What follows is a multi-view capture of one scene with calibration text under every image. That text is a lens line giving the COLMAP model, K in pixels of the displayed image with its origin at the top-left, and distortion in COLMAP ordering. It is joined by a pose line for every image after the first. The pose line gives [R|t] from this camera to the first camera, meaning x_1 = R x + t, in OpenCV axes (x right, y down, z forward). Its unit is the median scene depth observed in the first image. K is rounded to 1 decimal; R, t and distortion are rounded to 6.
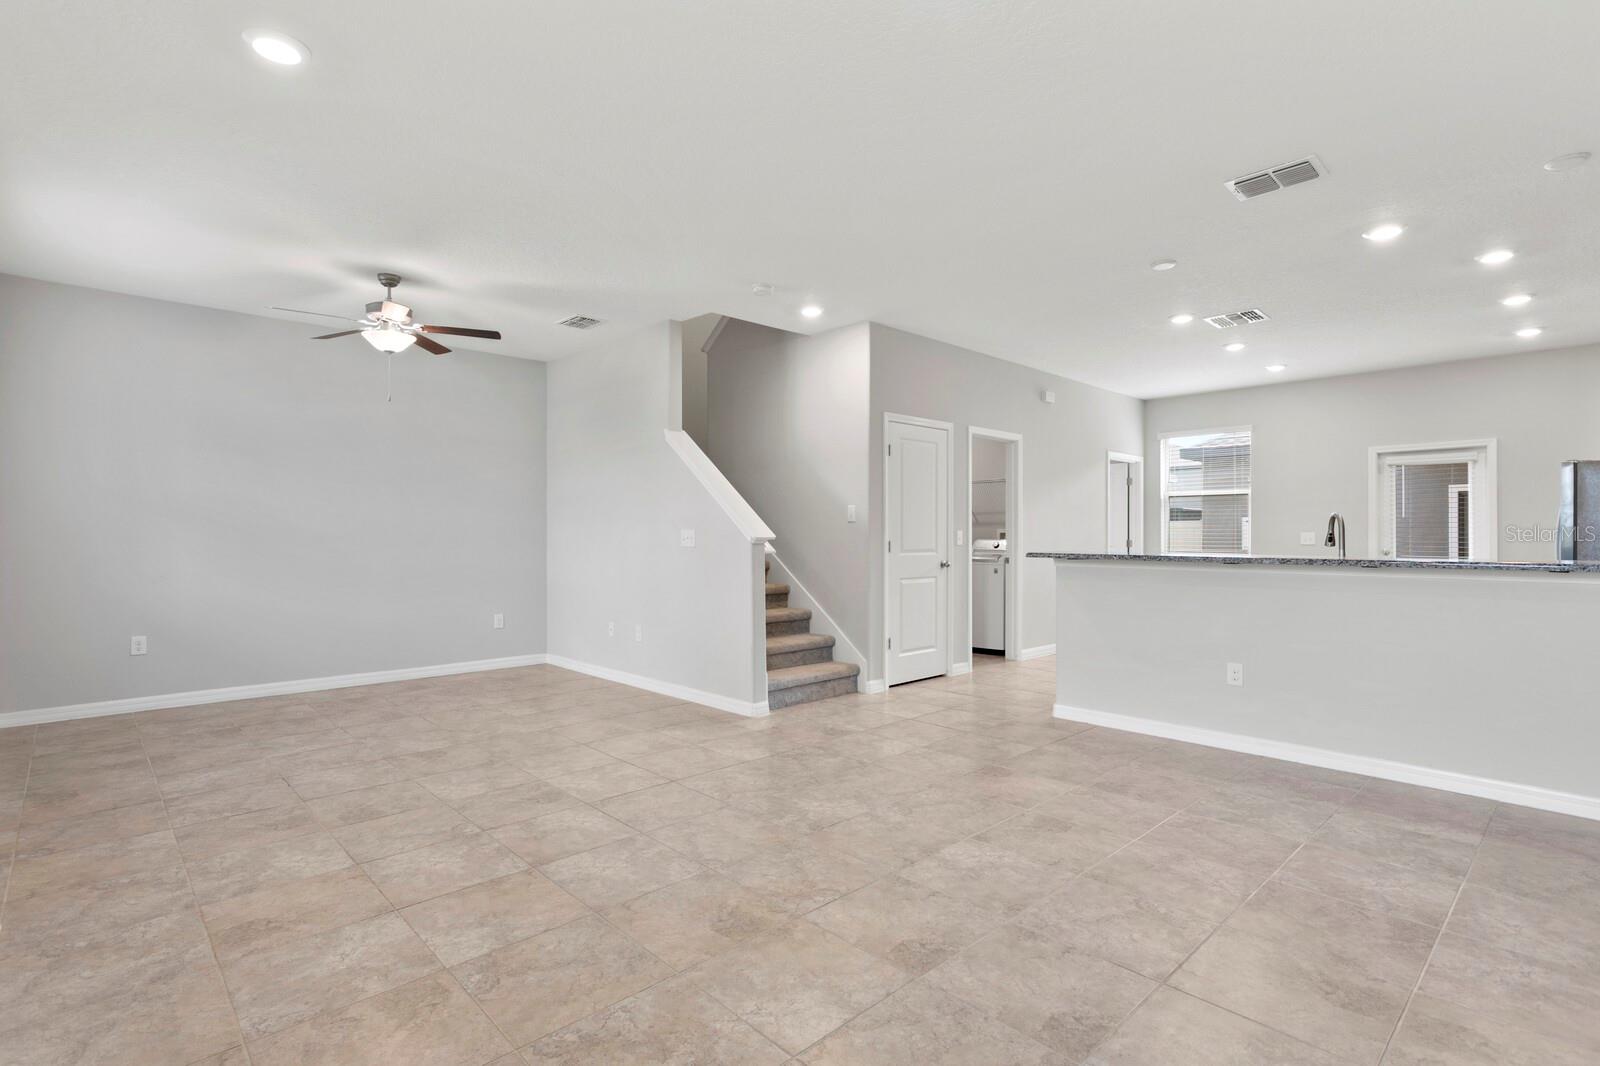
lens RADIAL K [[765.5, 0, 788.3], [0, 765.5, 533.7], [0, 0, 1]] dist [0.004111, 0.000142]
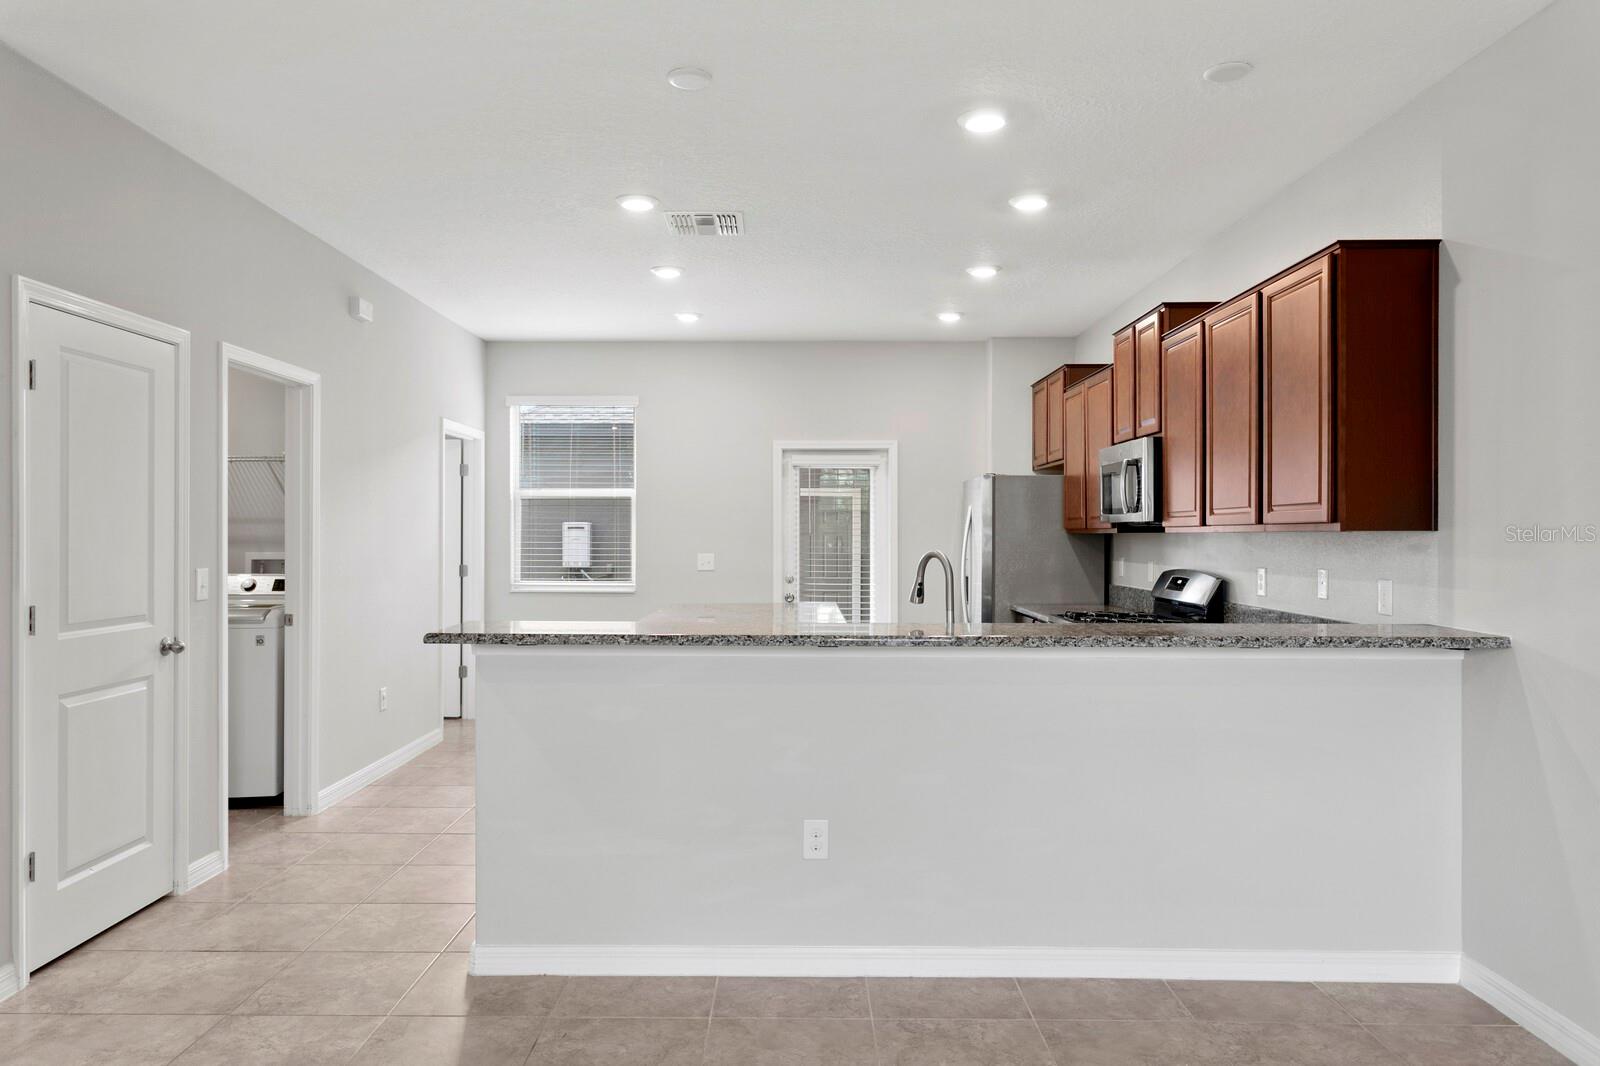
lens RADIAL K [[1068.9, 0, 781.8], [0, 1068.9, 536.7], [0, 0, 1]] dist [0.002969, 0.001562]
pose [[0.690930, -0.001488, 0.722920, 0.000803], [-0.002254, 0.999989, 0.004212, -0.050242], [-0.722918, -0.004539, 0.690919, 0.585355]]
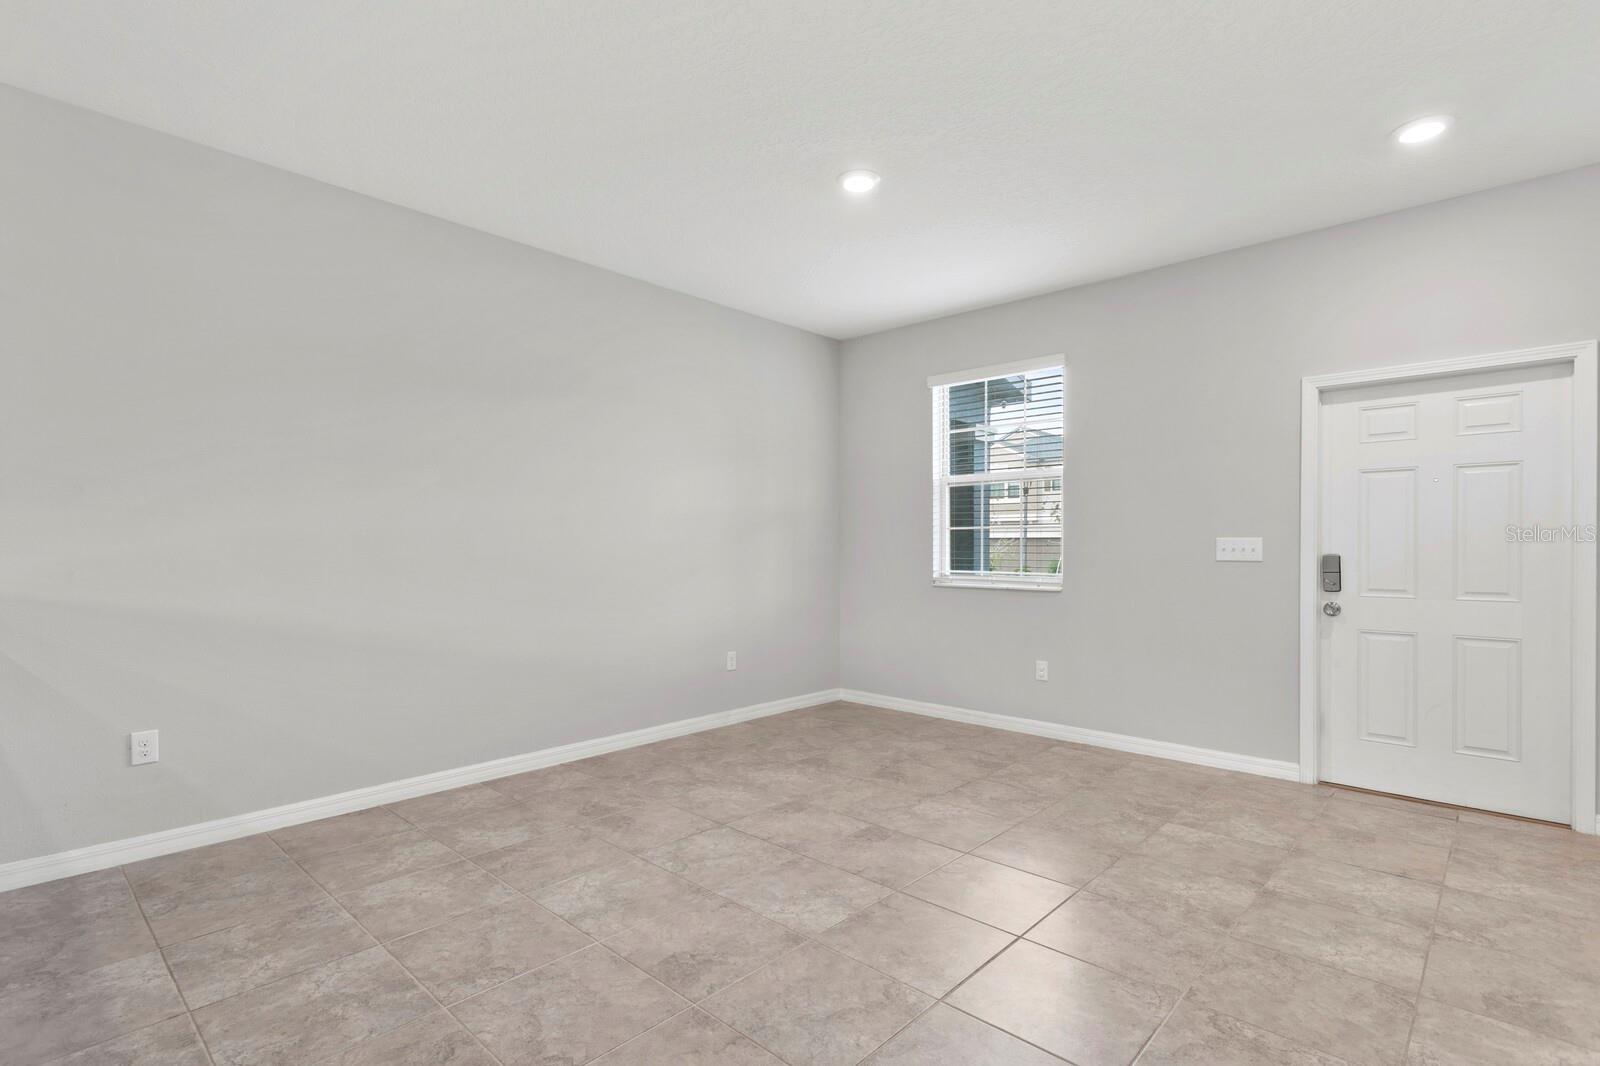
lens RADIAL K [[764.6, 0, 790.5], [0, 764.6, 551.7], [0, 0, 1]] dist [0.004877, 0.001177]
pose [[-0.997773, -0.000697, -0.066692, 0.266426], [-0.000931, 0.999994, 0.003482, 0.002272], [0.066689, 0.003537, -0.997768, 1.538955]]
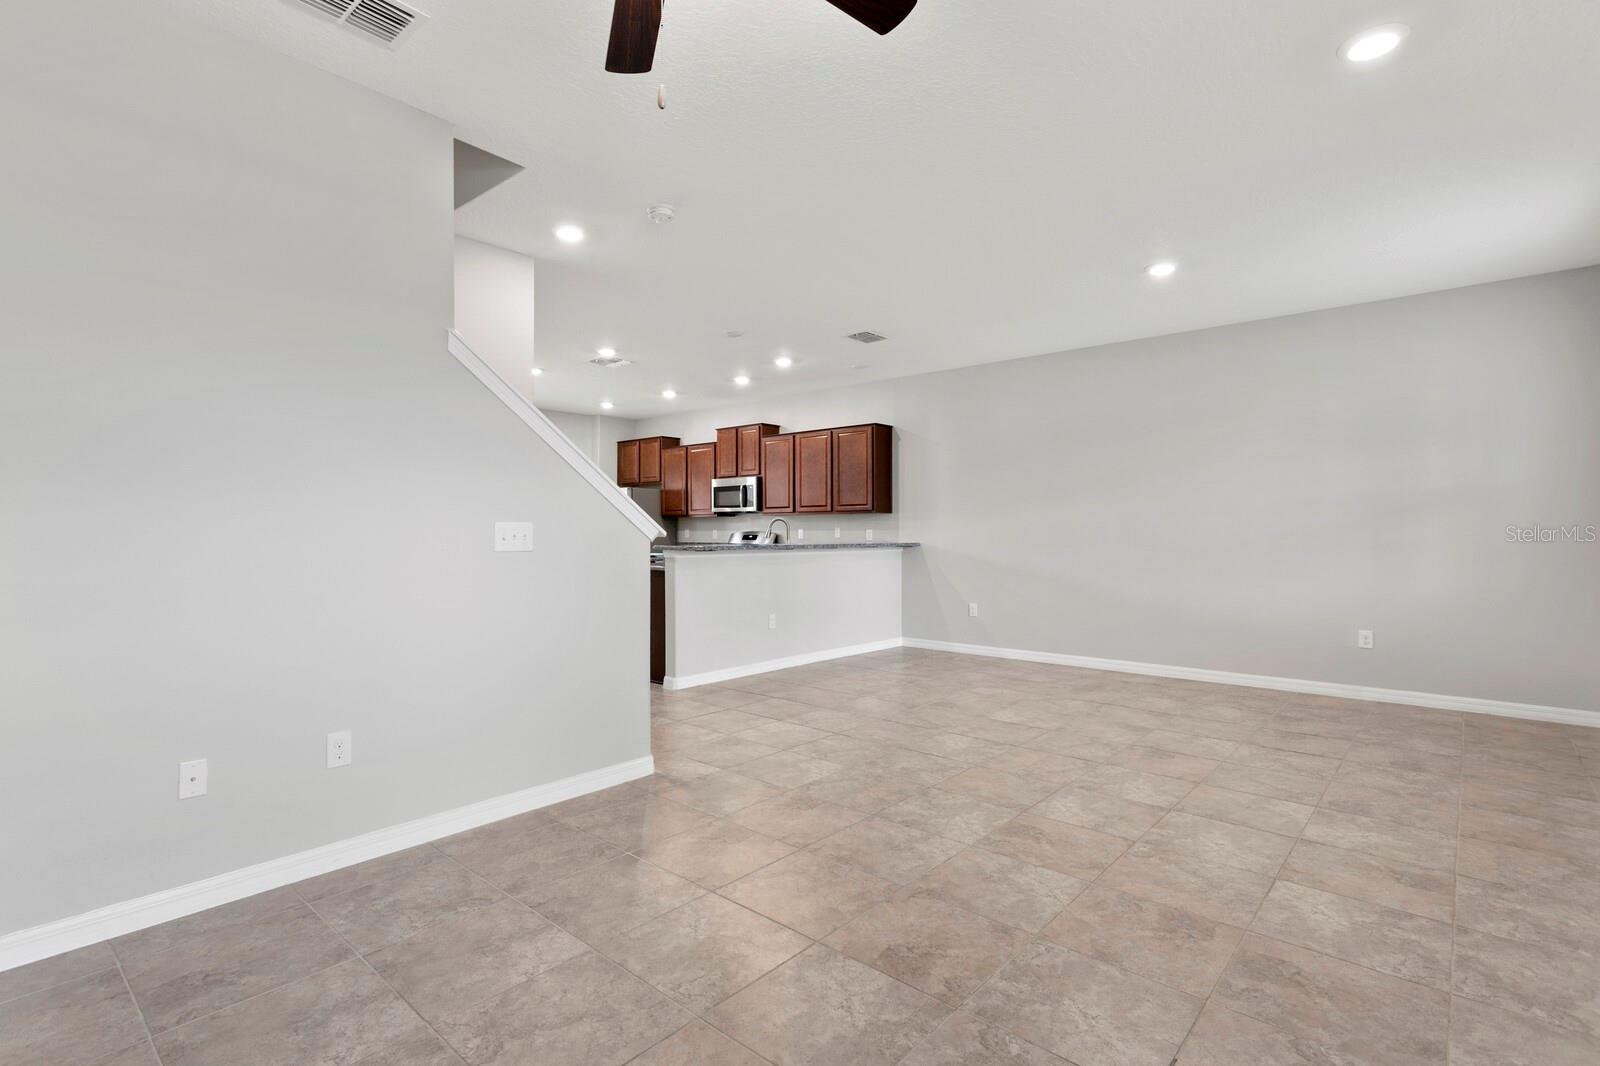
lens RADIAL K [[760.0, 0, 790.2], [0, 760.0, 537.4], [0, 0, 1]] dist [0.004298, 0.000983]
pose [[-0.091855, -0.007531, 0.995744, -1.155253], [-0.001629, 0.999971, 0.007413, 0.003646], [-0.995771, -0.000941, -0.091864, 1.350425]]
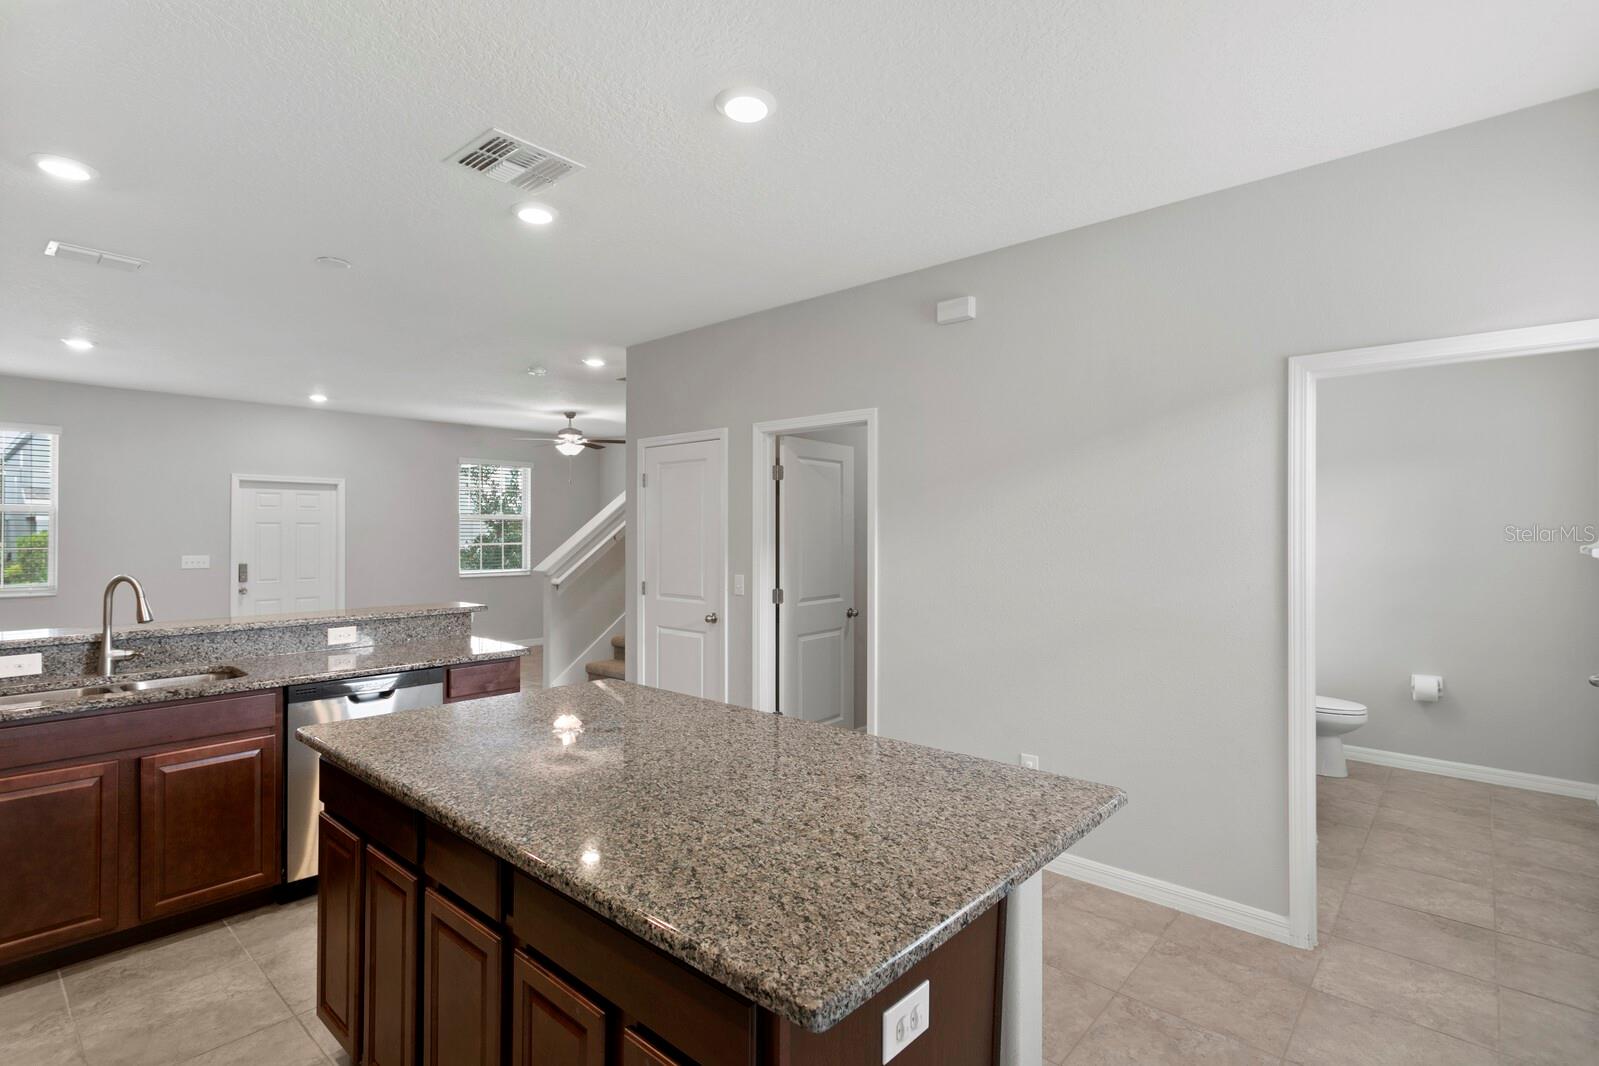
lens RADIAL K [[765.0, 0, 787.8], [0, 765.0, 533.7], [0, 0, 1]] dist [0.004111, 0.000142]
pose [[0.087255, 0.000837, -0.996186, 1.775350], [-0.001091, 0.999999, 0.000745, -0.080451], [0.996185, 0.001022, 0.087256, 1.863219]]
